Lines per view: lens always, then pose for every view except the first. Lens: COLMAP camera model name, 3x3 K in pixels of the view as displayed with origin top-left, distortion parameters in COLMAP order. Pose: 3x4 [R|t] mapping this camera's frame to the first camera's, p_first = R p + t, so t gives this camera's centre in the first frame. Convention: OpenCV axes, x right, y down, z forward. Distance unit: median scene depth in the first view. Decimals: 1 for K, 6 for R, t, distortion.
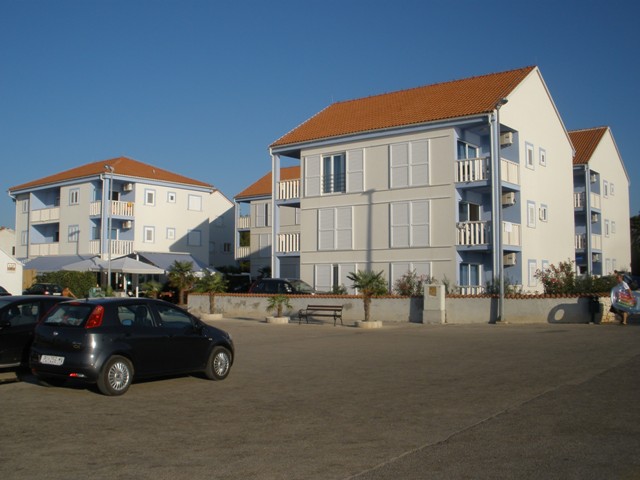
lens RADIAL K [[697.8, 0, 297.7], [0, 697.8, 241.9], [0, 0, 1]] dist [-0.279116, 0.380381]
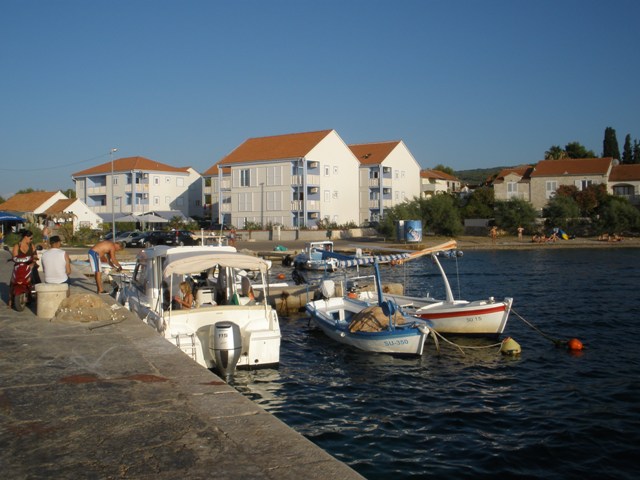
lens RADIAL K [[697.8, 0, 297.7], [0, 697.8, 241.9], [0, 0, 1]] dist [-0.279116, 0.380381]
pose [[0.998906, -0.014262, 0.044545, 0.119987], [0.010412, 0.996282, 0.085515, -0.082219], [-0.045599, -0.084958, 0.995341, -1.308616]]
